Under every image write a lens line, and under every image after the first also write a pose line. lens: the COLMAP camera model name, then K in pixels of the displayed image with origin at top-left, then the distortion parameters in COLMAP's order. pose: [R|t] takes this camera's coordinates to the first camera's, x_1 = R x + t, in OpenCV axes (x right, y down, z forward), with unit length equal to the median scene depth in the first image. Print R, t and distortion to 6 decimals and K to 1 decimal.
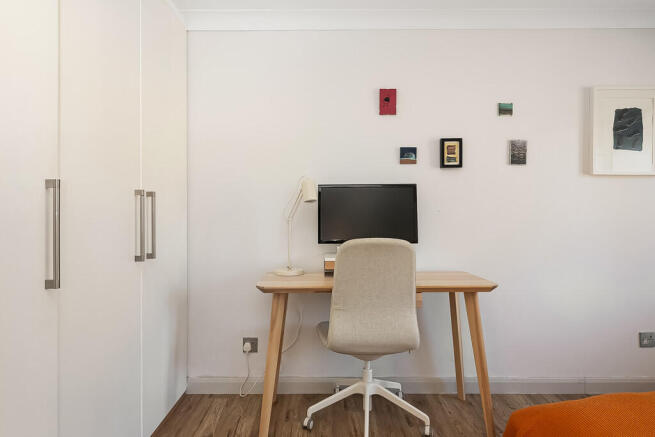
lens RADIAL K [[345.4, 0, 327.5], [0, 345.4, 218.5], [0, 0, 1]] dist [0.001717, 0.000494]
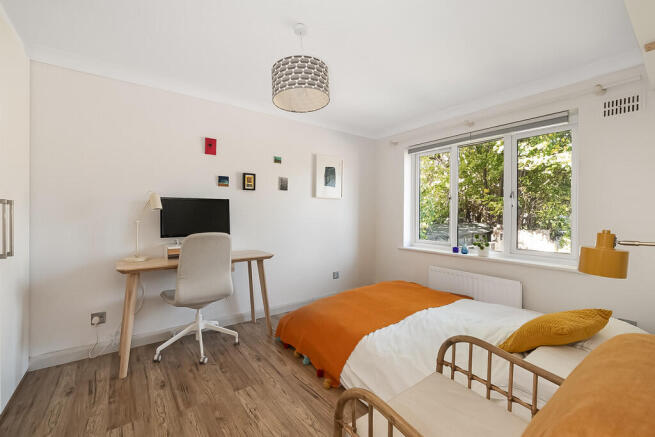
lens RADIAL K [[269.1, 0, 327.5], [0, 269.1, 218.5], [0, 0, 1]] dist [0.000826, 0.000038]
pose [[0.790423, -0.001947, 0.612559, -0.167855], [-0.007160, 0.999897, 0.012417, -0.027498], [-0.612520, -0.014201, 0.790327, -0.327961]]
